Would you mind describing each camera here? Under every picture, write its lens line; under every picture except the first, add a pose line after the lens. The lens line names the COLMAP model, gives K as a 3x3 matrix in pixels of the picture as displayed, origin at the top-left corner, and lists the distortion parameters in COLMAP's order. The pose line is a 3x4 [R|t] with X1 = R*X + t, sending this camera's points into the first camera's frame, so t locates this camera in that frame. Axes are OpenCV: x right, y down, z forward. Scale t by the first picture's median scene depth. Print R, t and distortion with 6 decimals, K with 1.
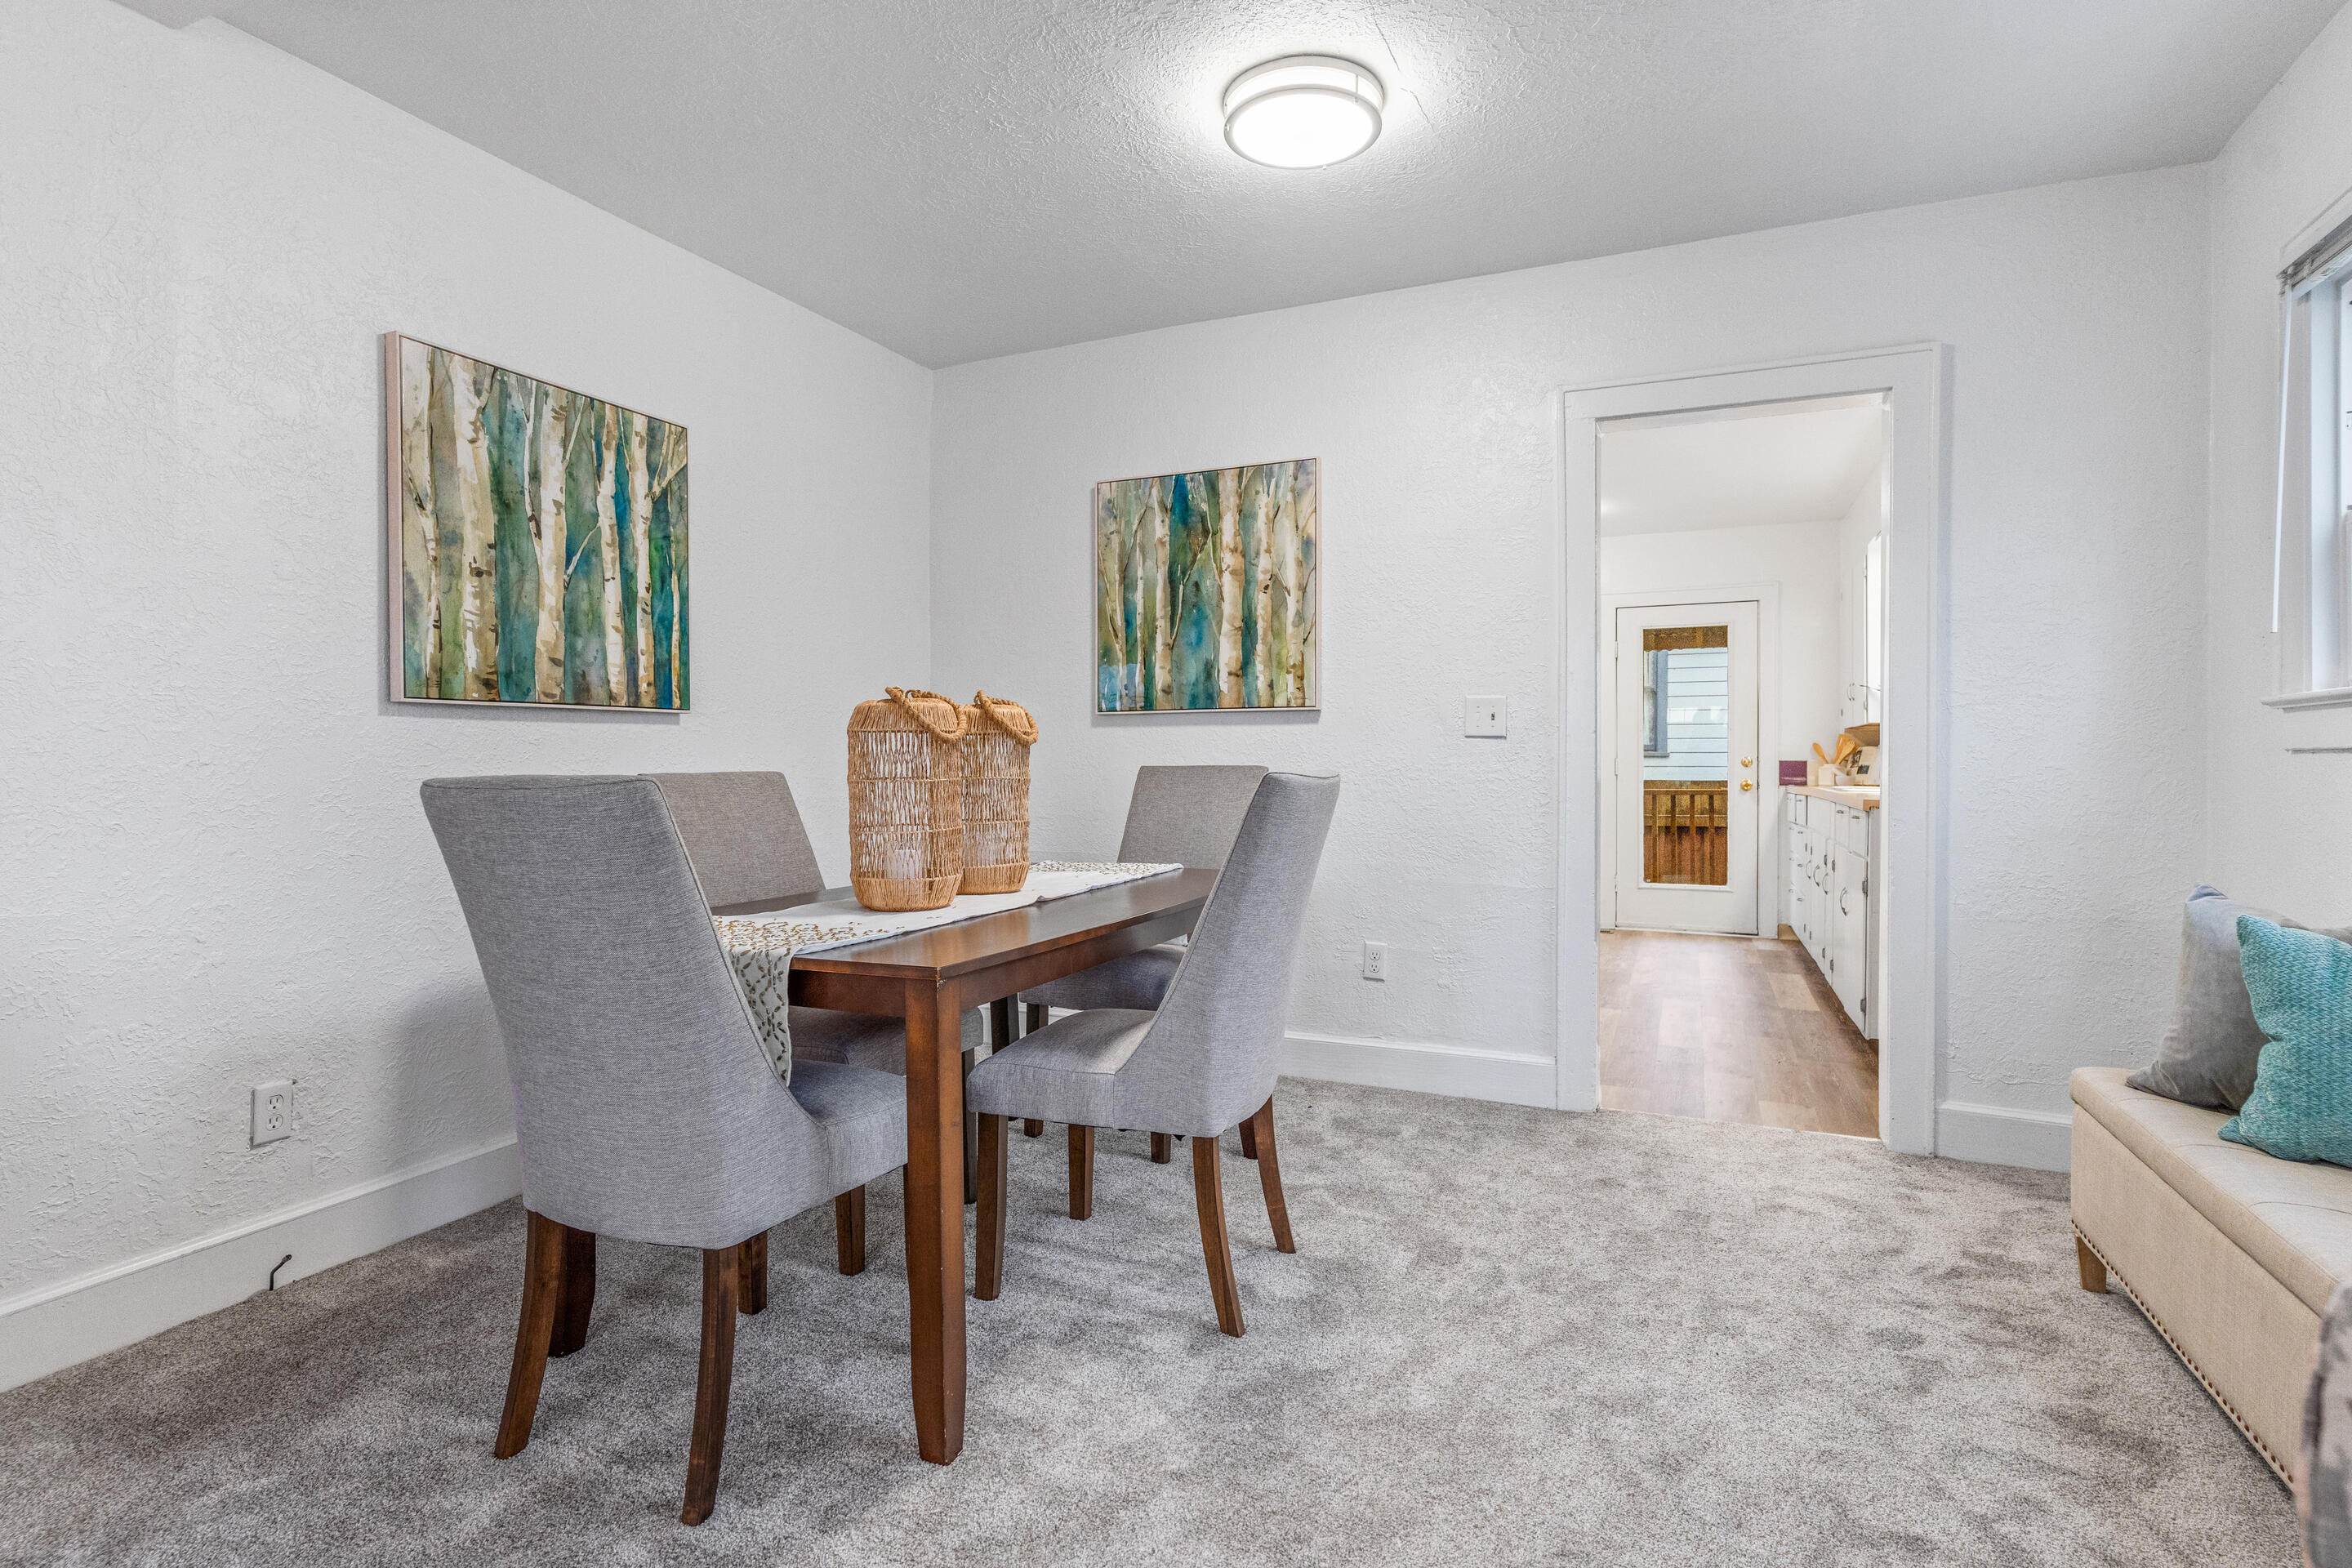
lens RADIAL K [[1169.3, 0, 1181.4], [0, 1169.3, 777.6], [0, 0, 1]] dist [0.017236, -0.000570]
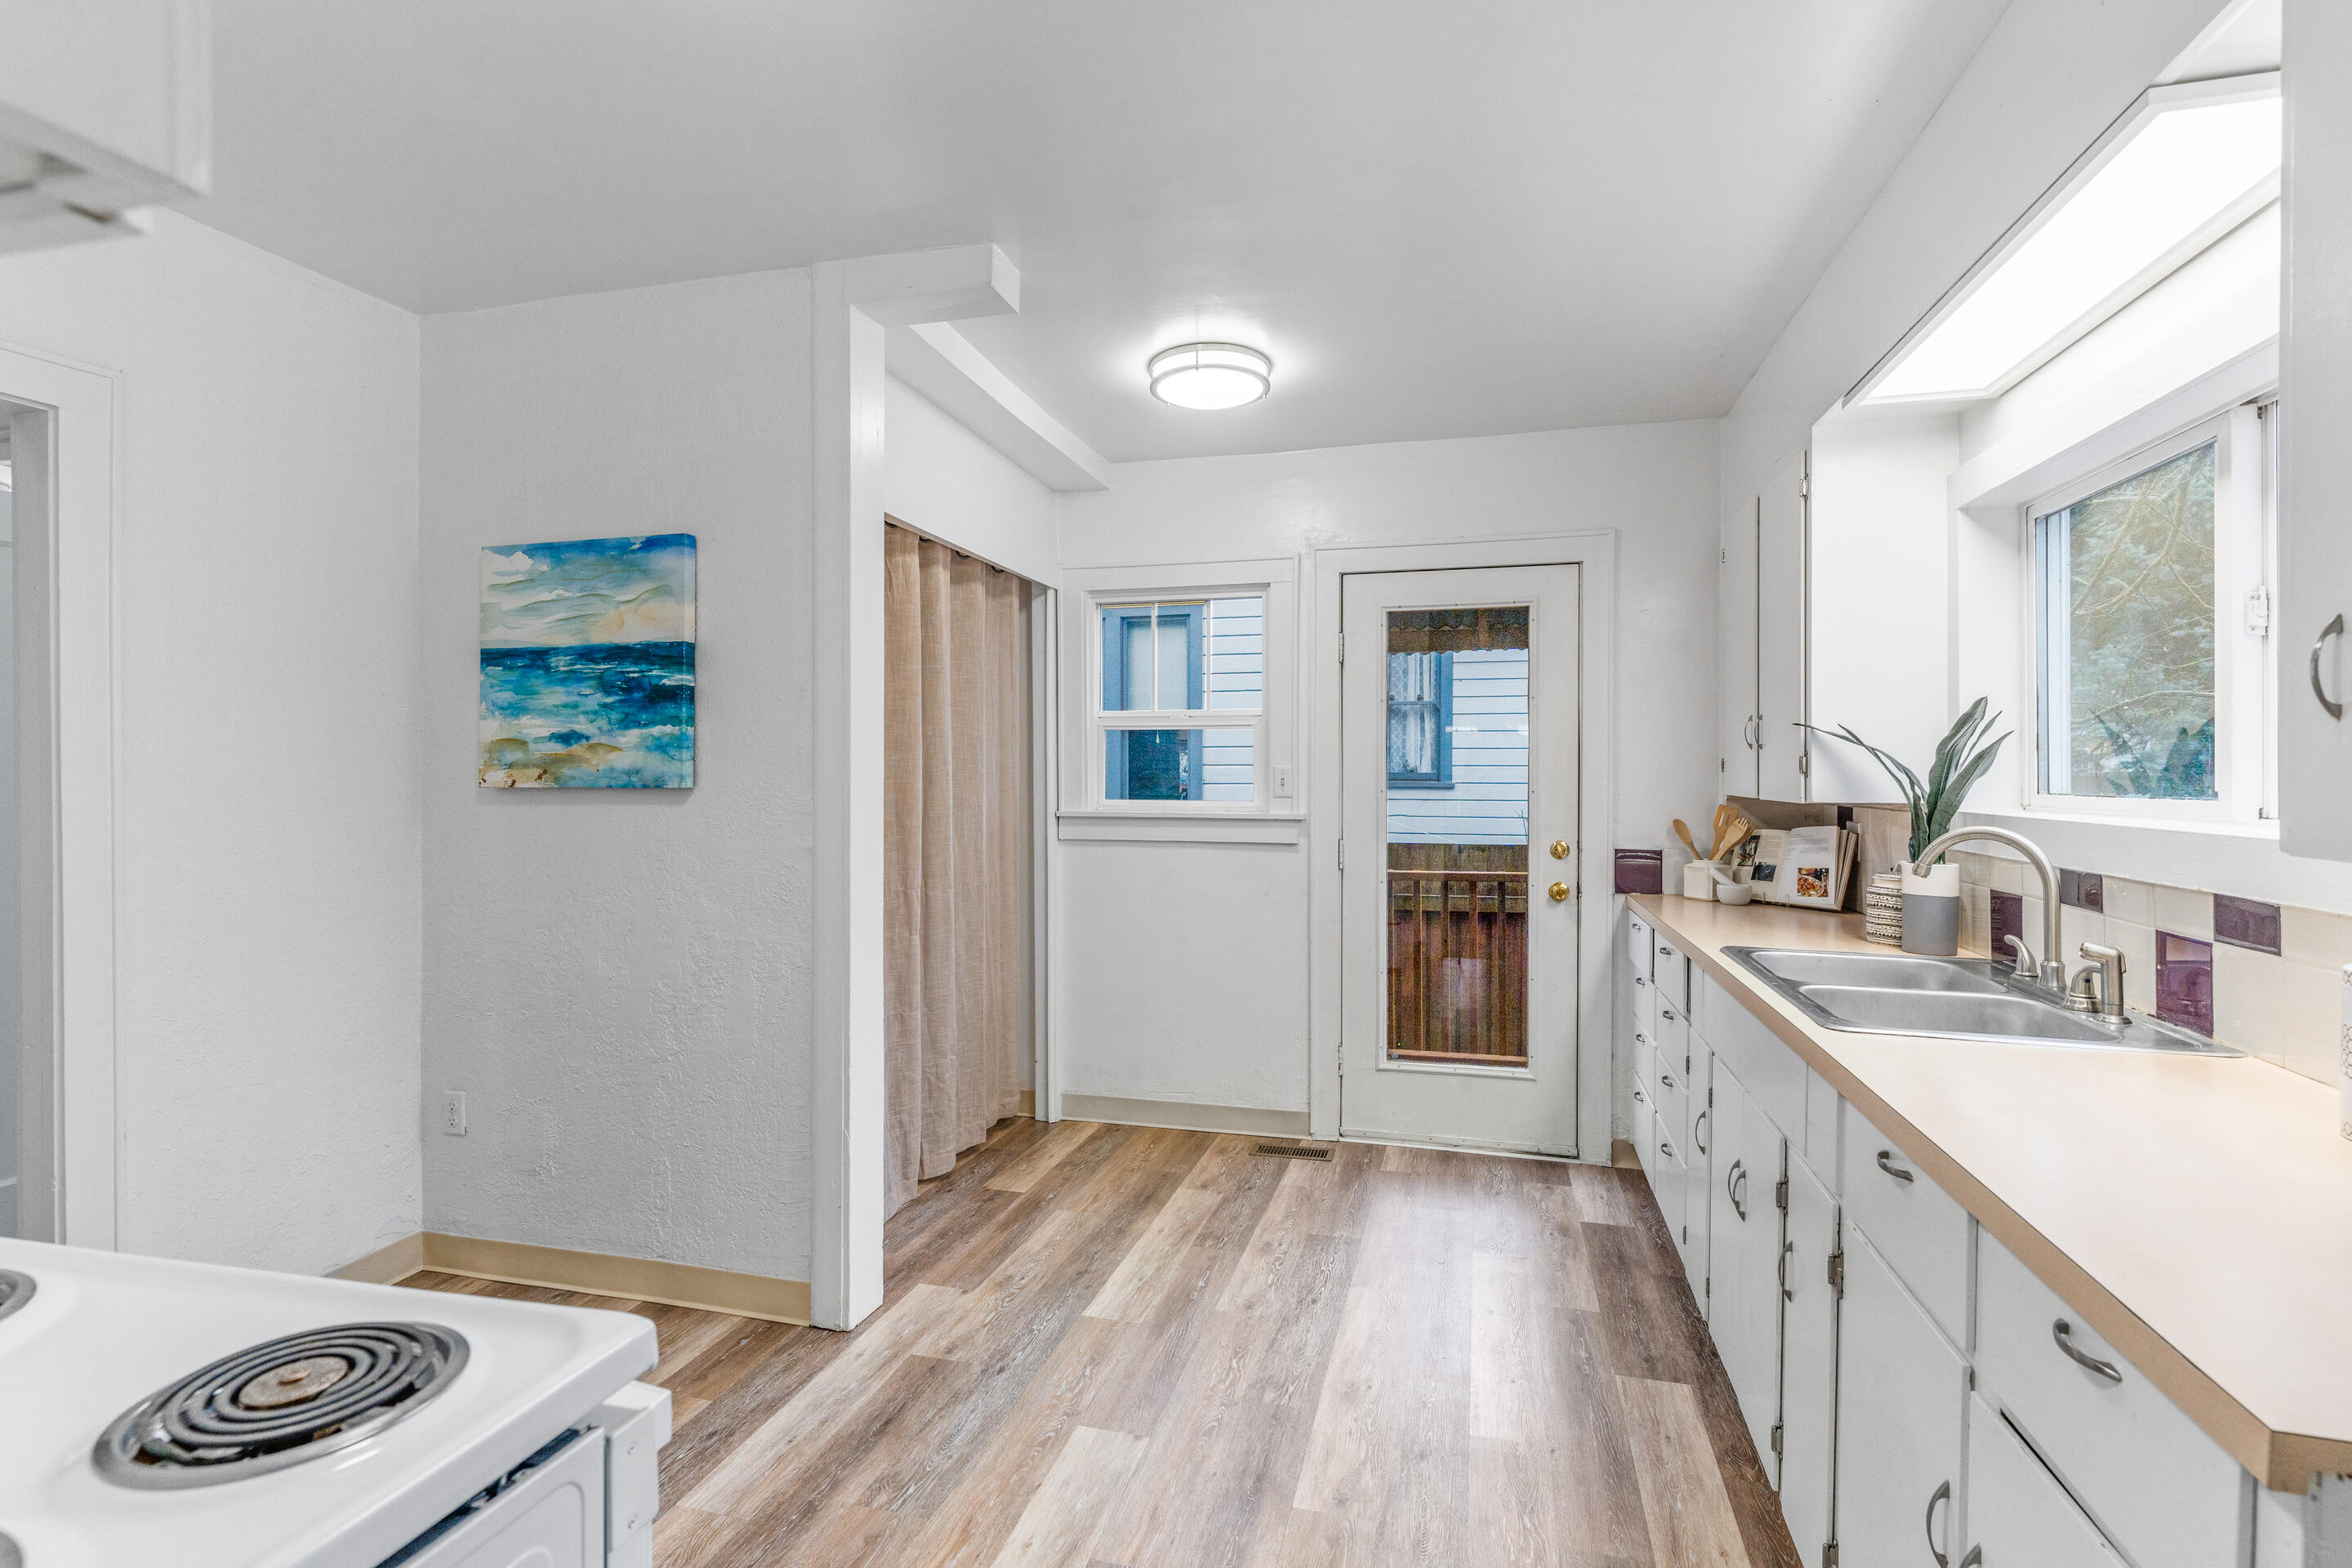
lens RADIAL K [[1169.3, 0, 1167.5], [0, 1169.3, 786.9], [0, 0, 1]] dist [0.017236, -0.000570]
pose [[0.989751, 0.003035, 0.142773, 0.214411], [-0.003774, 0.999981, 0.004906, -0.045222], [-0.142756, -0.005394, 0.989743, 0.469963]]
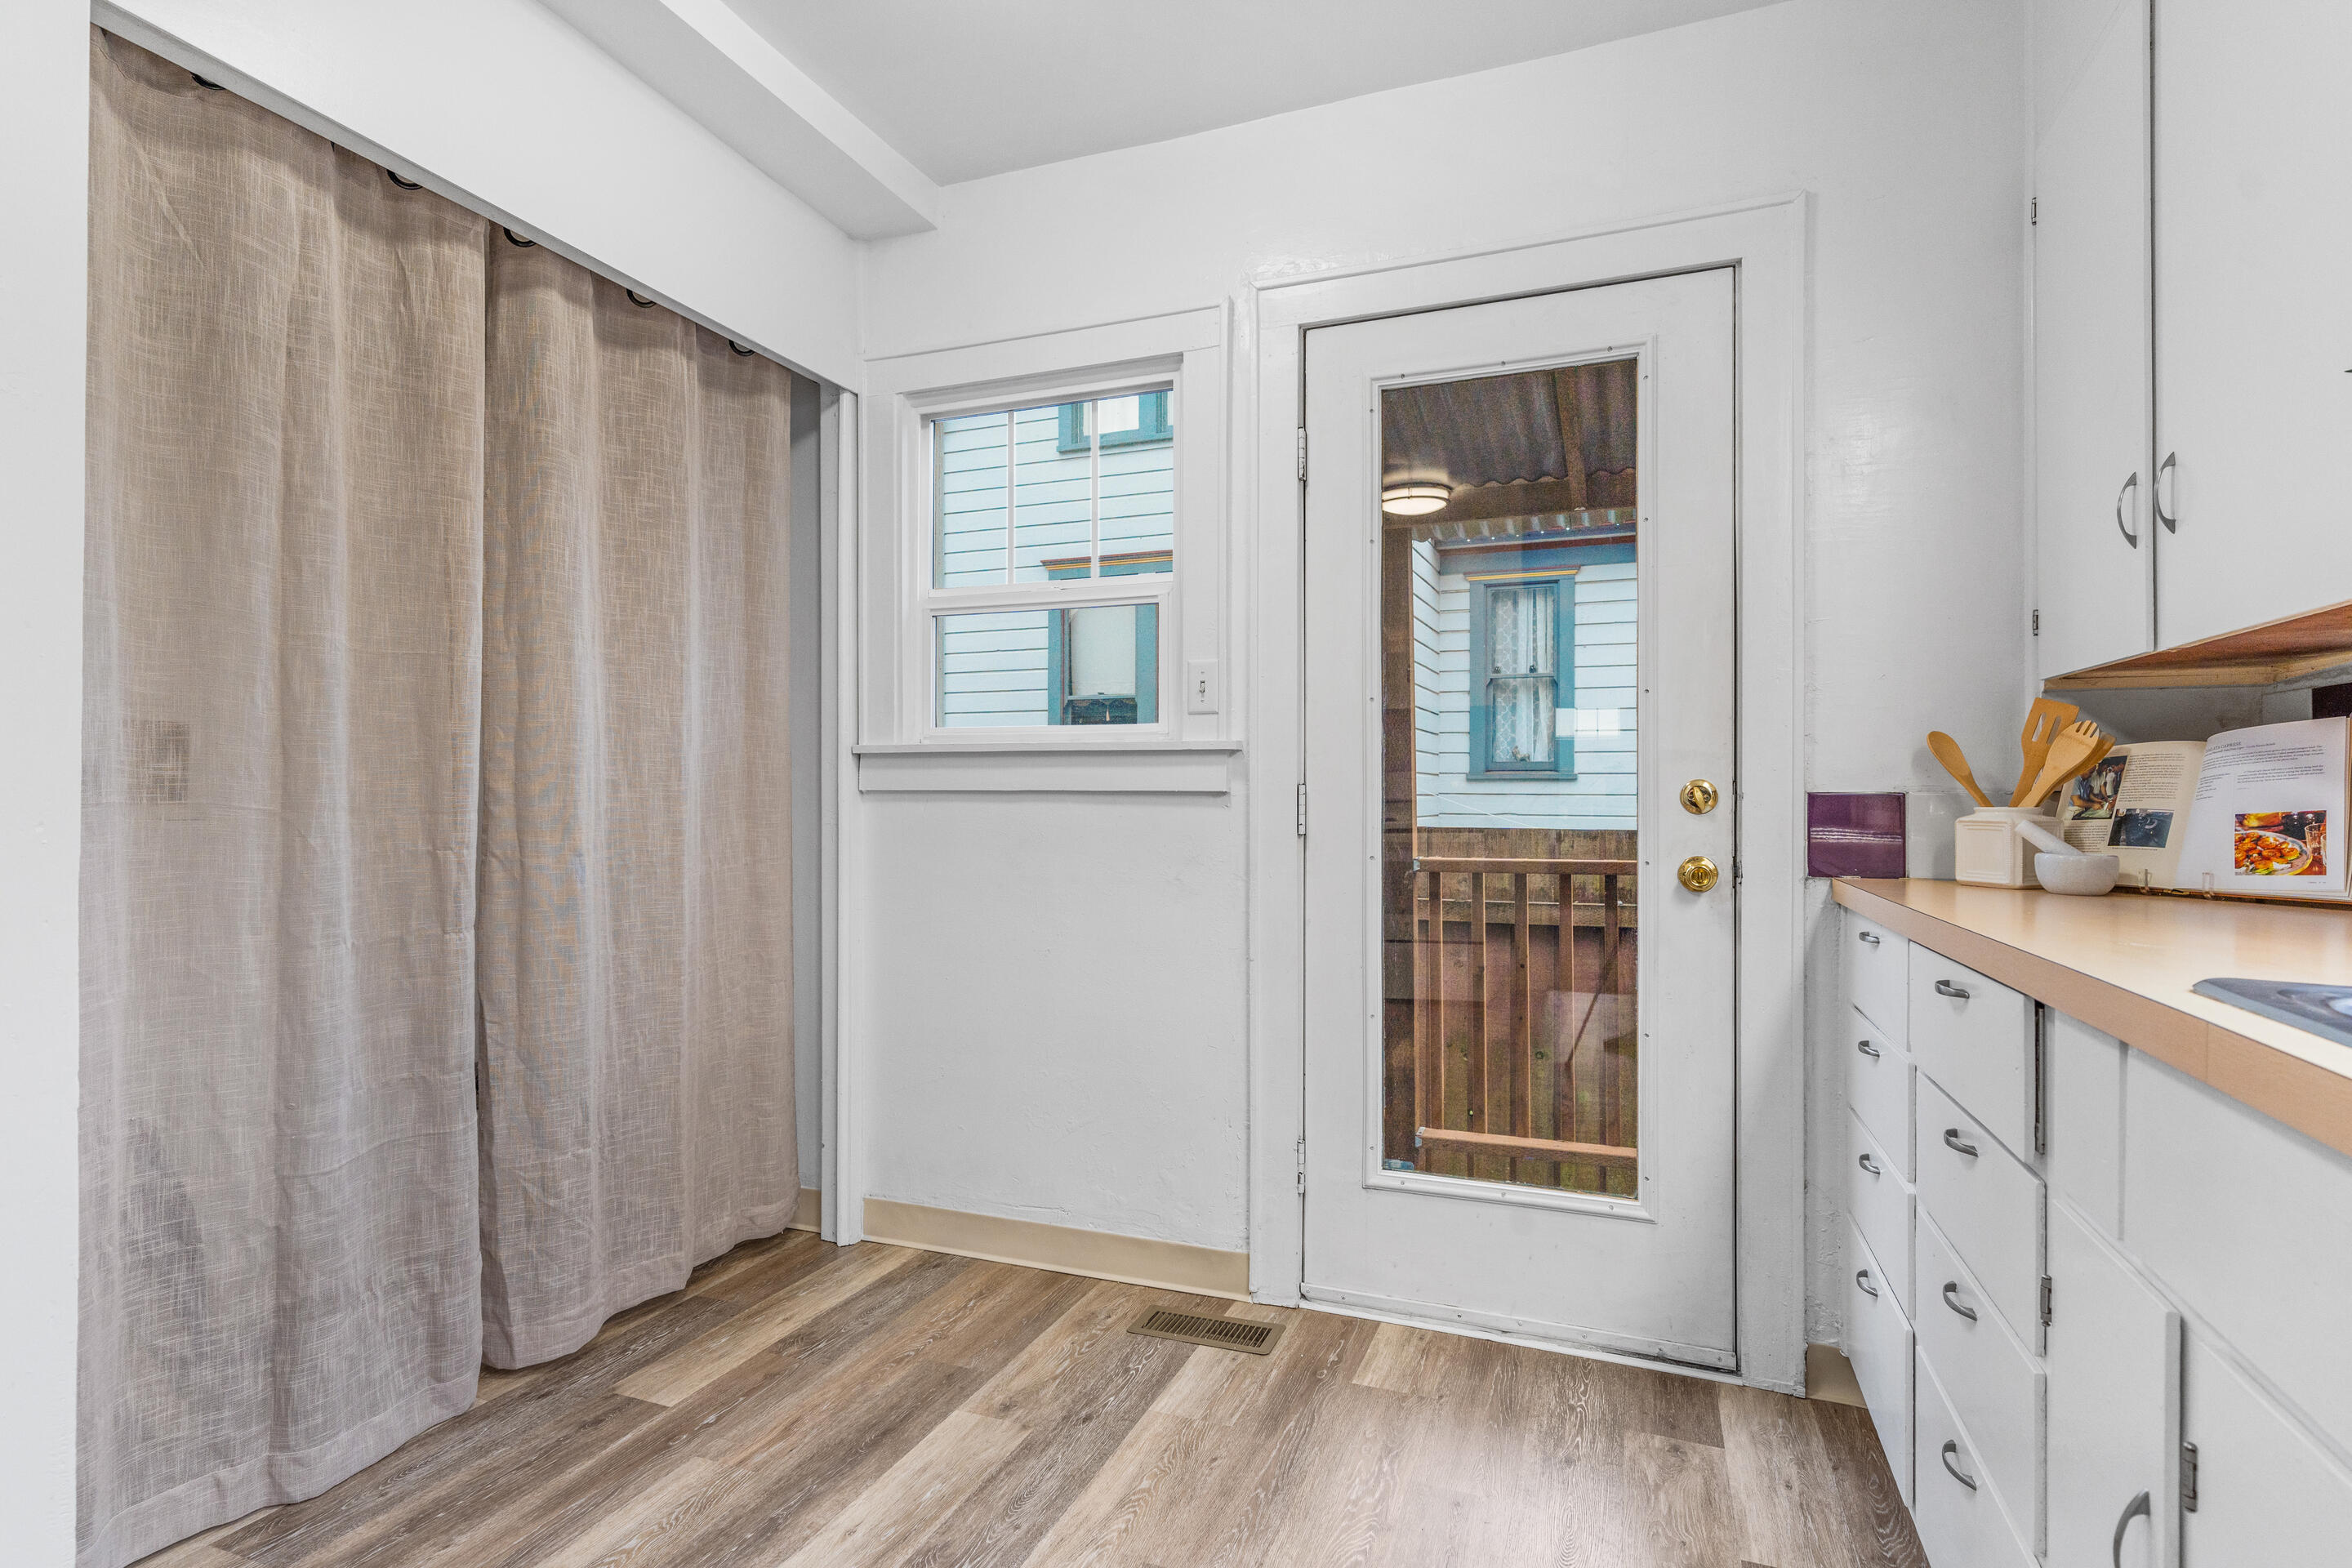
lens RADIAL K [[1184.6, 0, 1135.3], [0, 1184.6, 796.7], [0, 0, 1]] dist [0.002734, 0.001049]
pose [[0.999951, 0.001761, 0.009751, 0.330534], [-0.001735, 0.999995, -0.002675, -0.012254], [-0.009756, 0.002658, 0.999949, 0.690862]]
